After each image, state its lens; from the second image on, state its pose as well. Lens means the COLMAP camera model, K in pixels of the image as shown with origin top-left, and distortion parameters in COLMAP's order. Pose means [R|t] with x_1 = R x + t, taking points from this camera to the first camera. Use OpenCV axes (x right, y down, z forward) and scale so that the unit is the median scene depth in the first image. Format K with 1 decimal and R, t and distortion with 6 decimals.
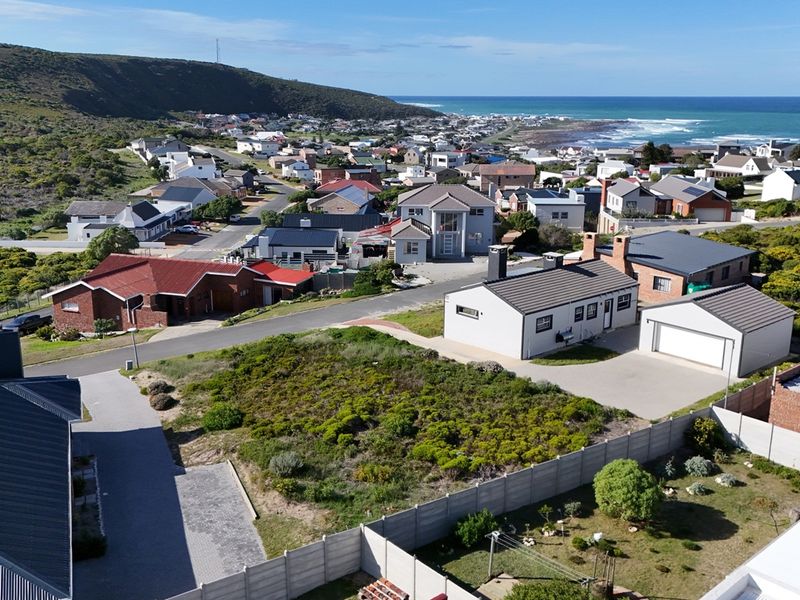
lens RADIAL K [[792.2, 0, 403.4], [0, 792.2, 299.9], [0, 0, 1]] dist [0.140462, -0.277250]
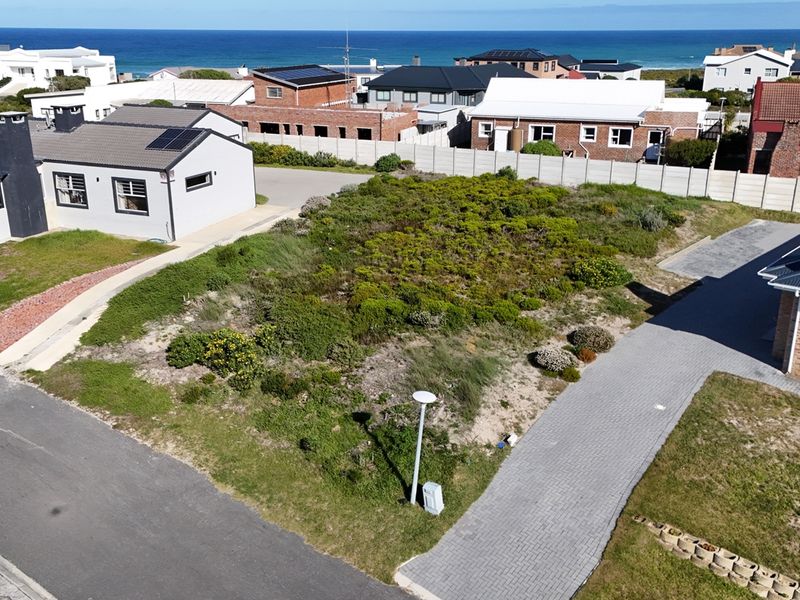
lens RADIAL K [[778.6, 0, 402.2], [0, 778.6, 296.5], [0, 0, 1]] dist [0.125425, -0.212423]
pose [[-0.439431, -0.296005, 0.848104, -0.715265], [0.216359, 0.881473, 0.419755, -0.170534], [-0.871831, 0.367948, -0.323303, 1.293496]]
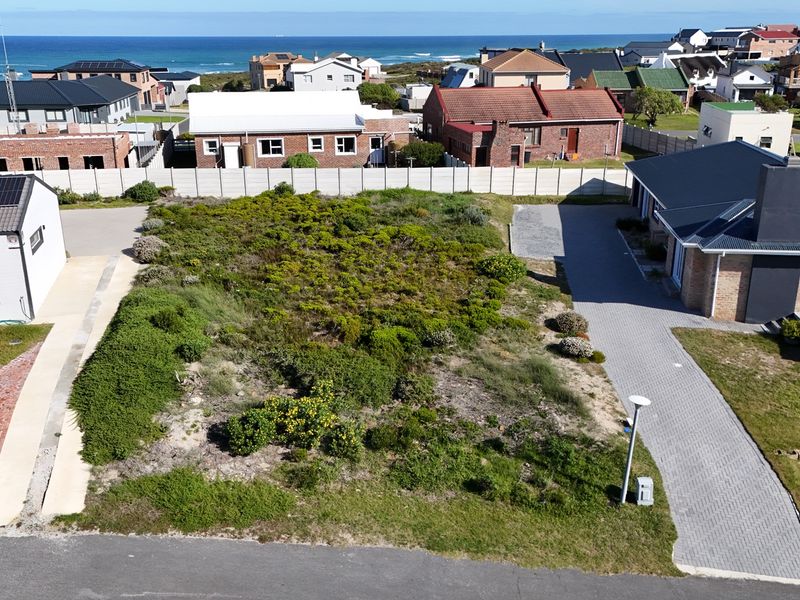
lens RADIAL K [[770.9, 0, 400.0], [0, 770.9, 300.0], [0, 0, 1]] dist [0.118413, -0.193992]
pose [[-0.868185, -0.162040, 0.469040, -0.474169], [0.121176, 0.847348, 0.517028, -0.234408], [-0.481219, 0.505712, -0.716019, 1.509927]]
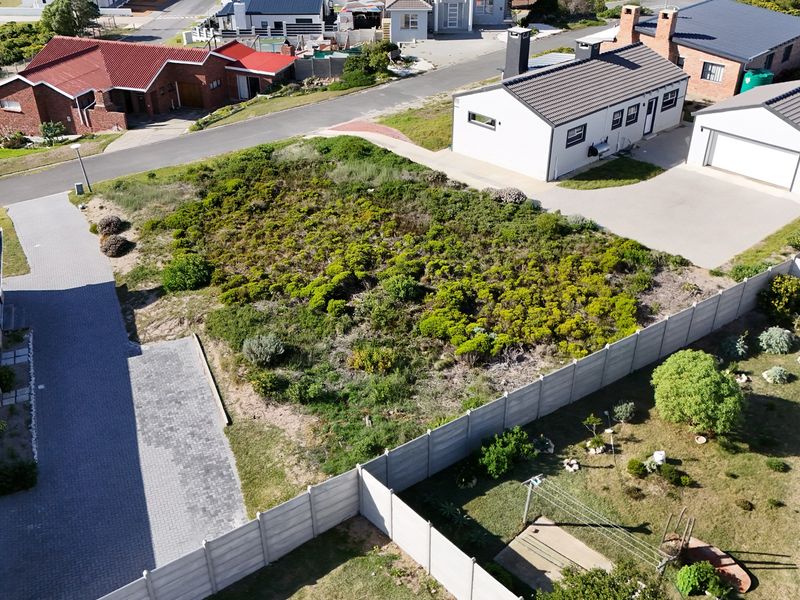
lens RADIAL K [[778.6, 0, 402.2], [0, 778.6, 296.5], [0, 0, 1]] dist [0.125425, -0.212423]
pose [[0.999893, -0.014646, 0.000672, -0.005188], [0.013821, 0.956921, 0.290019, -0.054975], [-0.004890, -0.289979, 0.957021, 0.202654]]
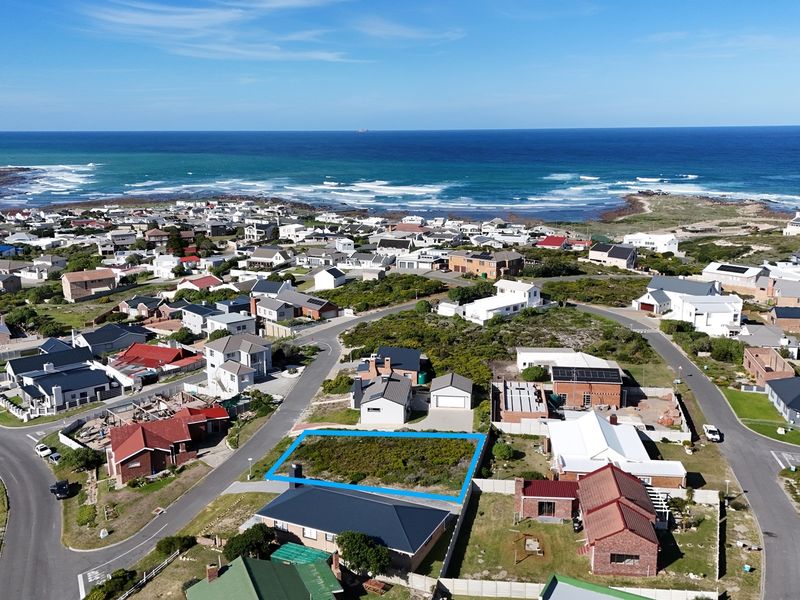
lens RADIAL K [[778.6, 0, 402.2], [0, 778.6, 296.5], [0, 0, 1]] dist [0.125425, -0.212423]
pose [[0.739309, -0.153390, 0.655662, -1.555231], [0.177801, 0.983620, 0.029630, -0.433193], [-0.649468, 0.094672, 0.754473, -0.973950]]
